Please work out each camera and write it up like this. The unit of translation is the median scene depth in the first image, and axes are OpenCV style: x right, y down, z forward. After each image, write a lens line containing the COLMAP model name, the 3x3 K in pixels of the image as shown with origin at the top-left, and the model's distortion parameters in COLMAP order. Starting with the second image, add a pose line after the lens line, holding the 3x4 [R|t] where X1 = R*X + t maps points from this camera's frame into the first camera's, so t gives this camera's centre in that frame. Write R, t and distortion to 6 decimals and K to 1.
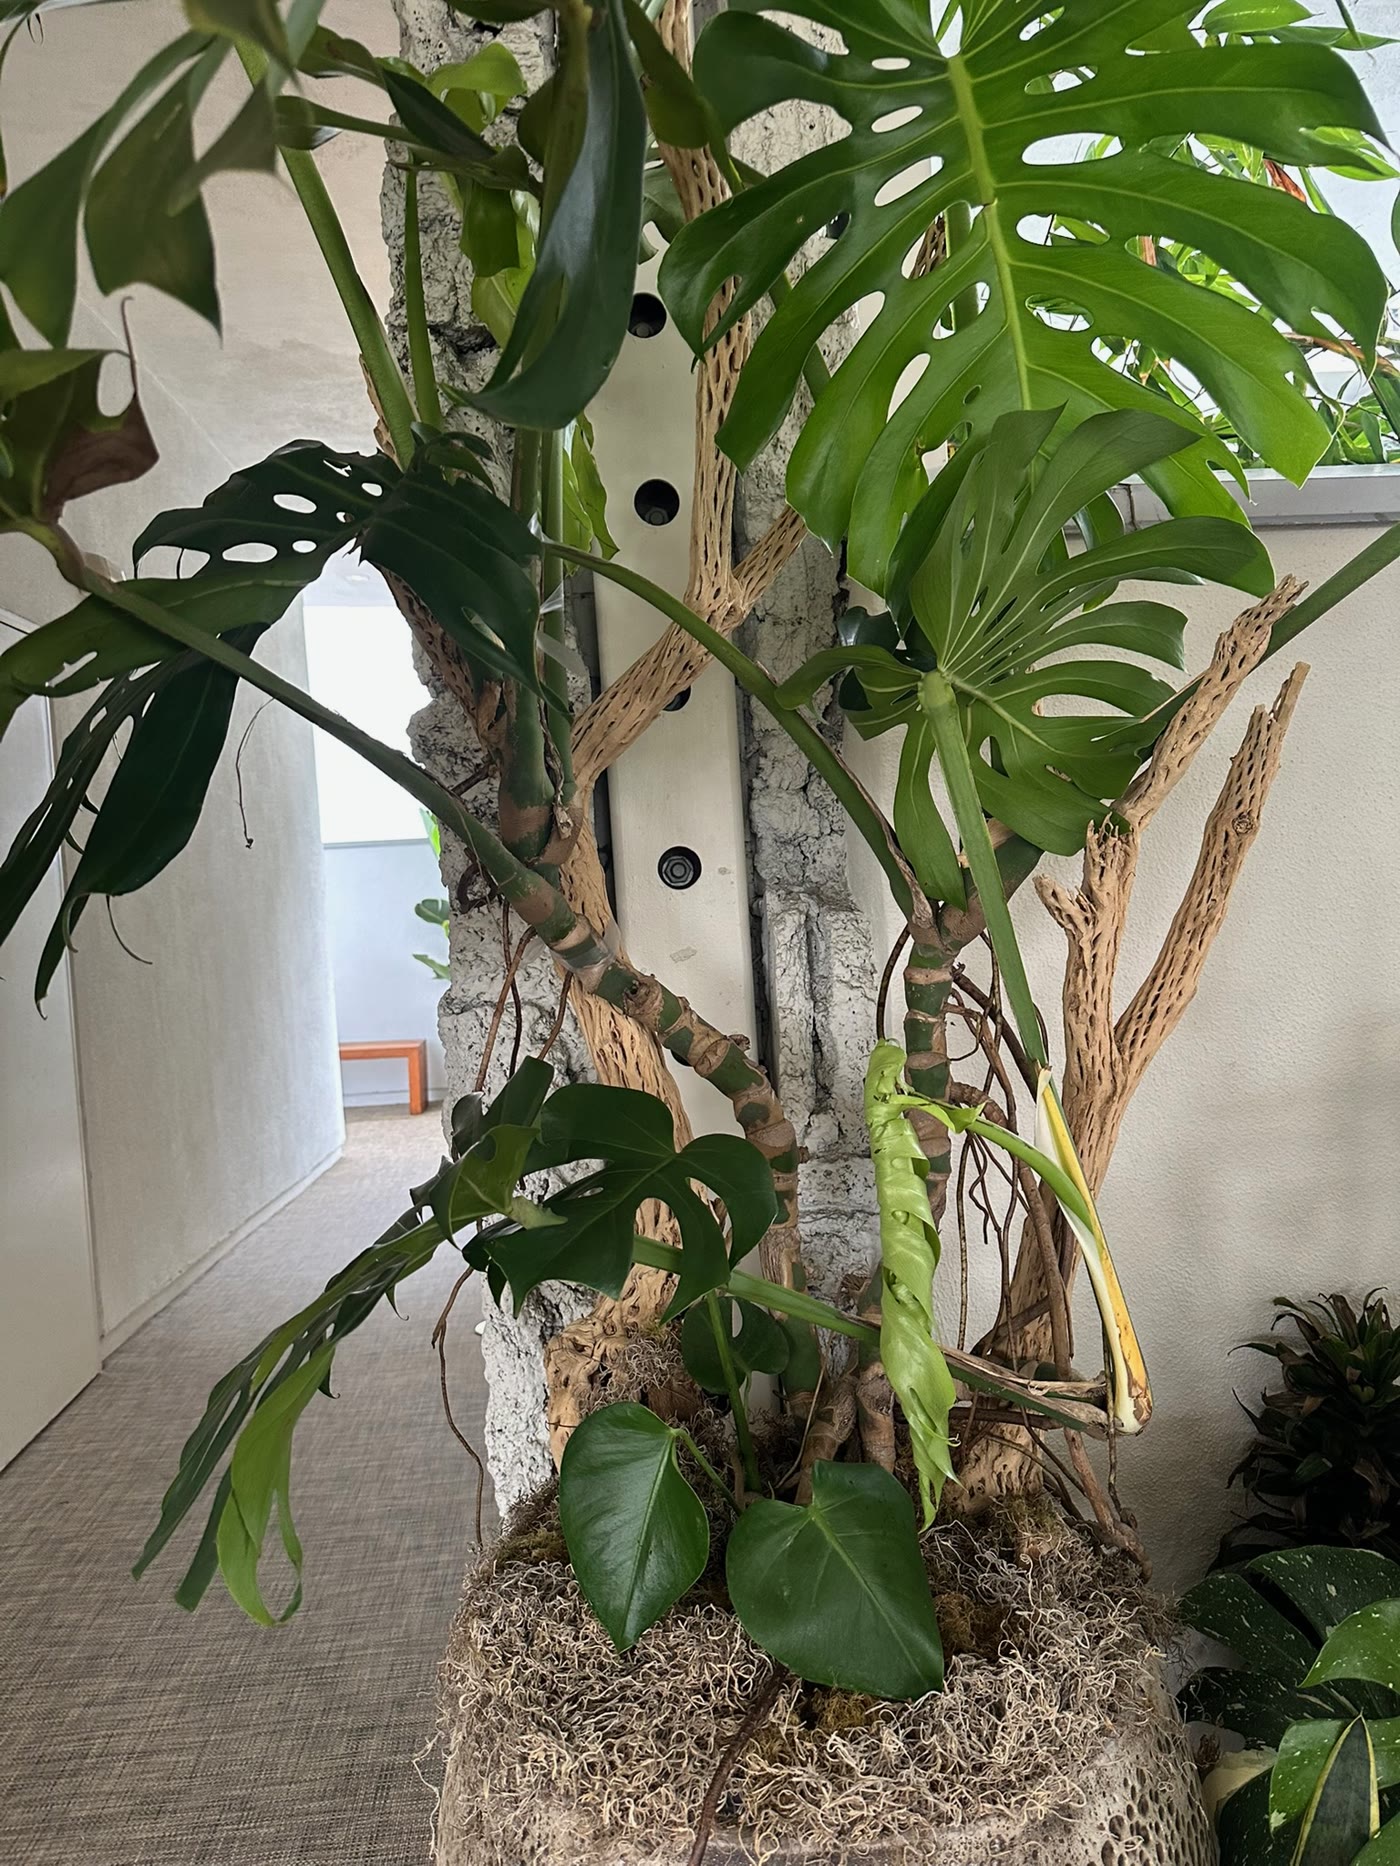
lens RADIAL K [[1339.9, 0, 700.0], [0, 1339.9, 933.0], [0, 0, 1]] dist [0.007427, -0.007615]
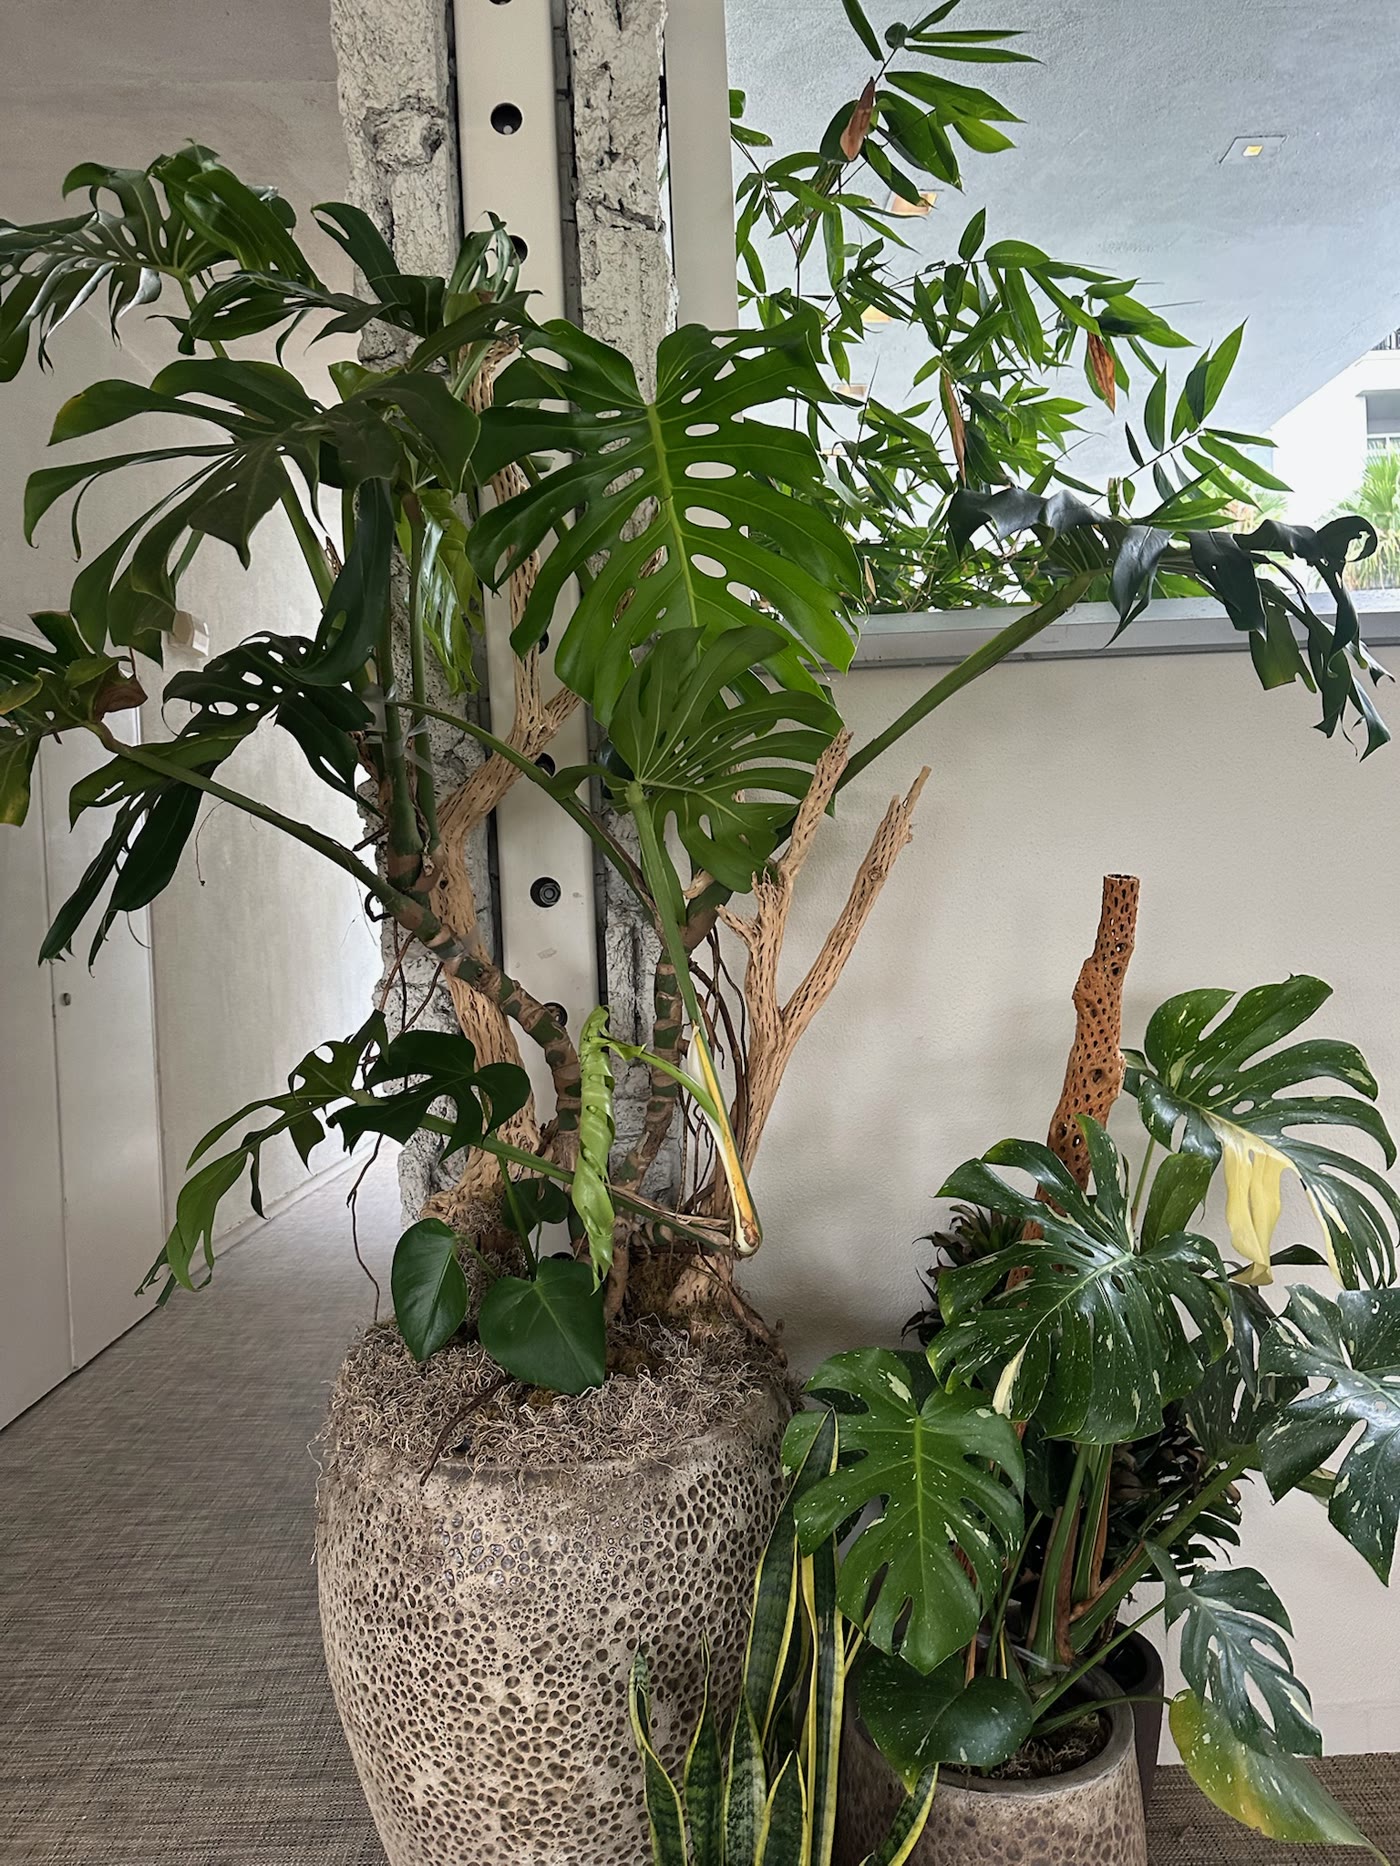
lens RADIAL K [[1352.4, 0, 694.5], [0, 1352.4, 911.5], [0, 0, 1]] dist [0.032878, -0.038640]
pose [[0.997034, 0.017894, -0.074852, 0.320026], [-0.019432, 0.999614, -0.019858, -0.003627], [0.074467, 0.021254, 0.996997, -0.540823]]
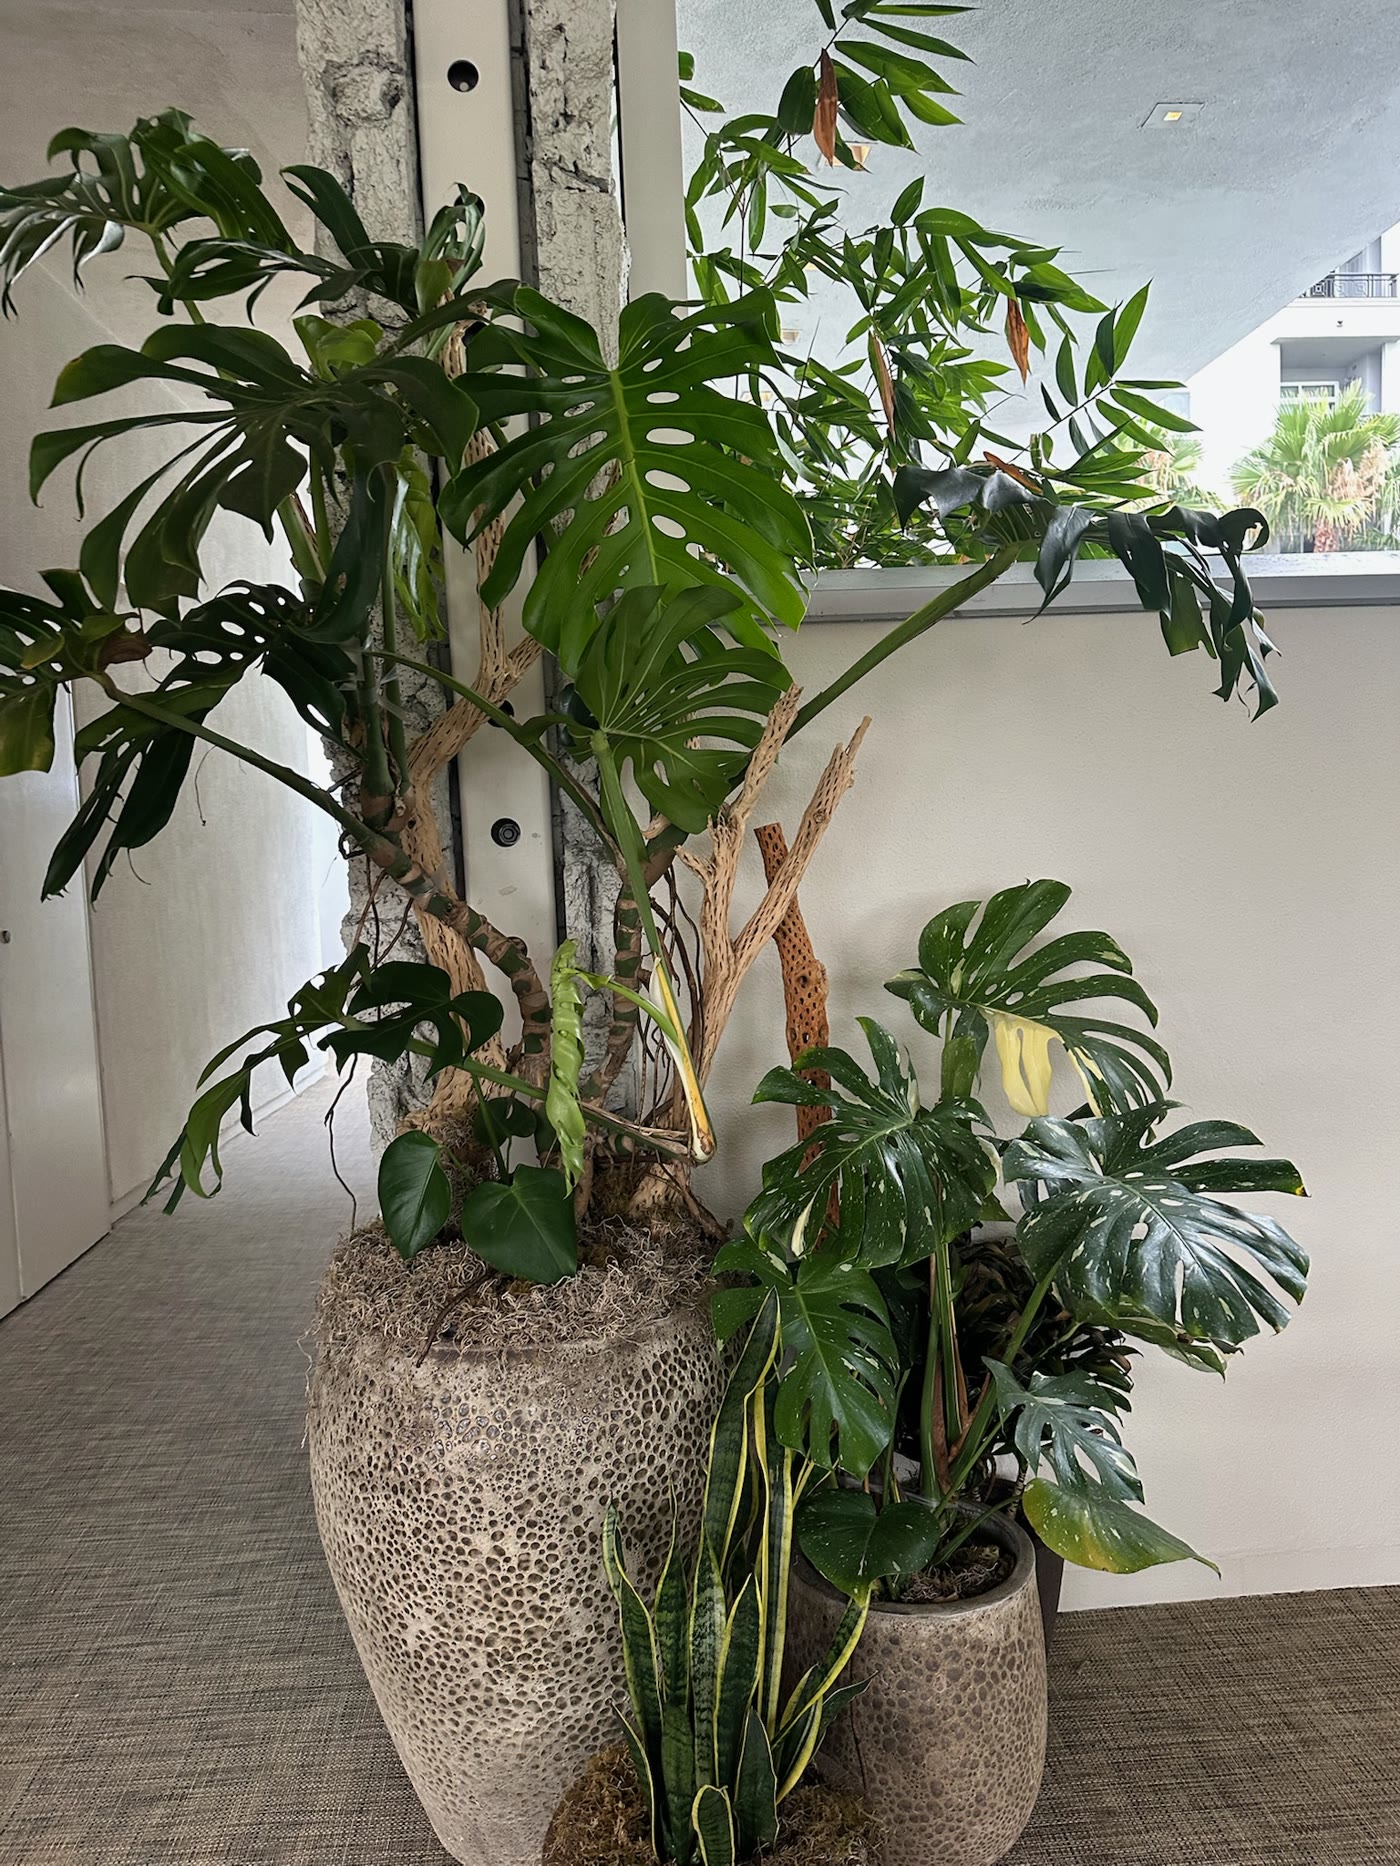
lens RADIAL K [[1353.7, 0, 700.0], [0, 1353.7, 933.0], [0, 0, 1]] dist [0.076123, -0.105660]
pose [[0.999770, 0.019385, -0.009138, 0.282558], [-0.019030, 0.999117, 0.037469, 0.003312], [0.009856, -0.037287, 0.999256, -0.677659]]
